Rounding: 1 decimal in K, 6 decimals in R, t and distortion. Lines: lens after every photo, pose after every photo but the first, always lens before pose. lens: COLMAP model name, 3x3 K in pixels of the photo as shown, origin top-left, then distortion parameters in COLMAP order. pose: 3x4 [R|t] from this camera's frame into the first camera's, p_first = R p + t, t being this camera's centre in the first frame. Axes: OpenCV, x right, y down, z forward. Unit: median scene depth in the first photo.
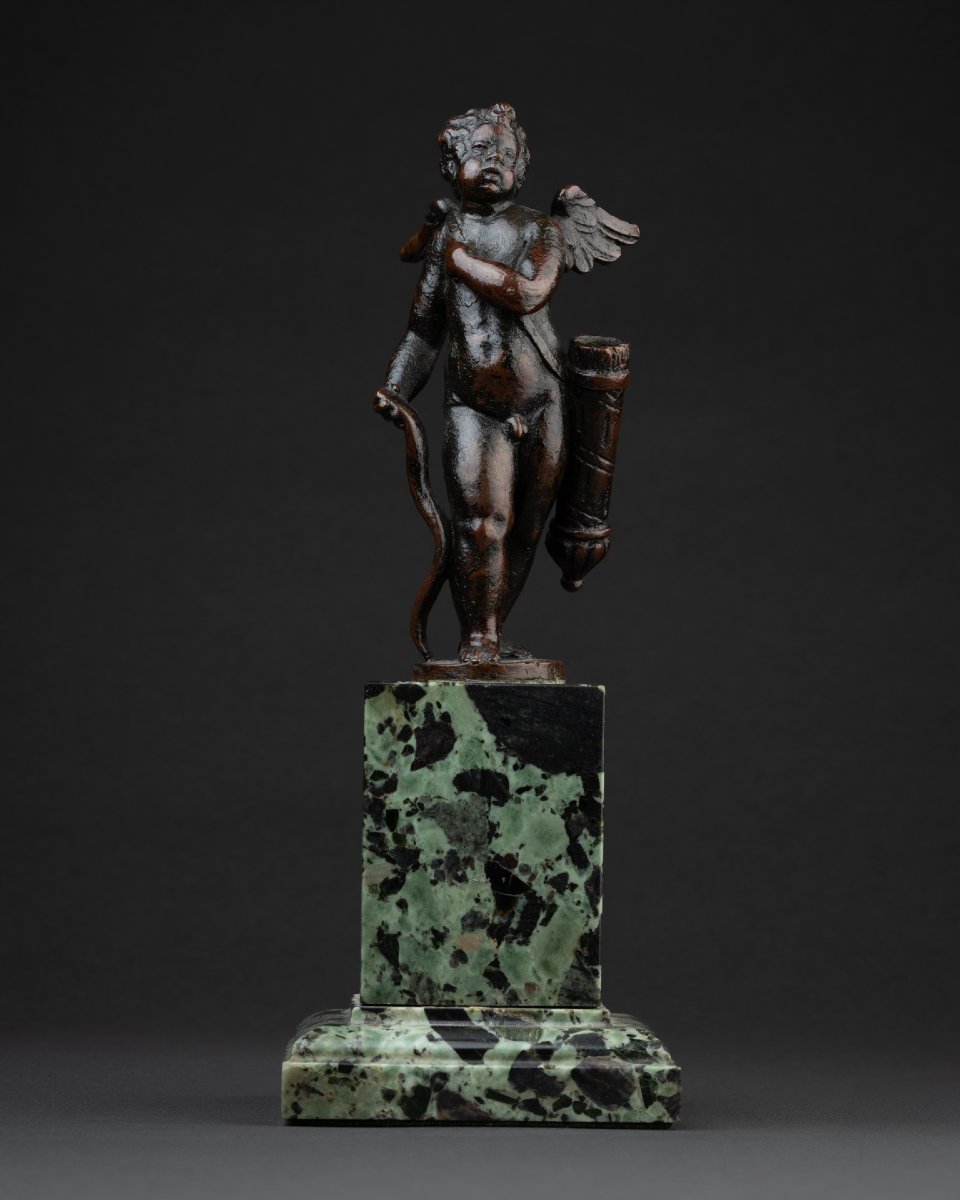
lens RADIAL K [[5298.6, 0, 479.8], [0, 5298.6, 588.5], [0, 0, 1]] dist [0.527423, 0.000000]
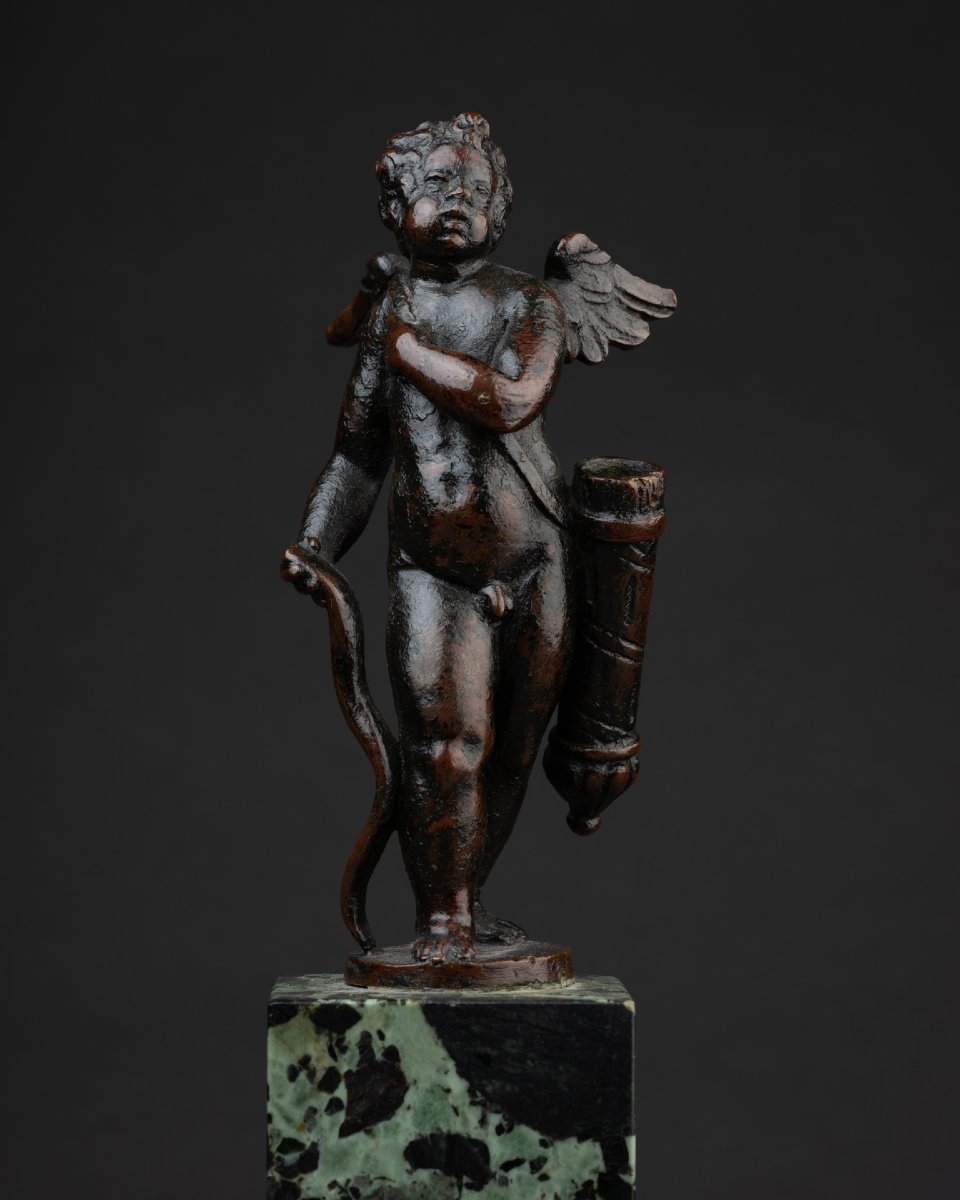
lens RADIAL K [[5298.6, 0, 482.7], [0, 5298.6, 612.6], [0, 0, 1]] dist [0.527423, 0.000000]
pose [[0.999897, -0.013221, -0.005585, 0.008899], [0.013281, 0.999853, 0.010890, -0.036048], [0.005440, -0.010963, 0.999925, 0.333359]]
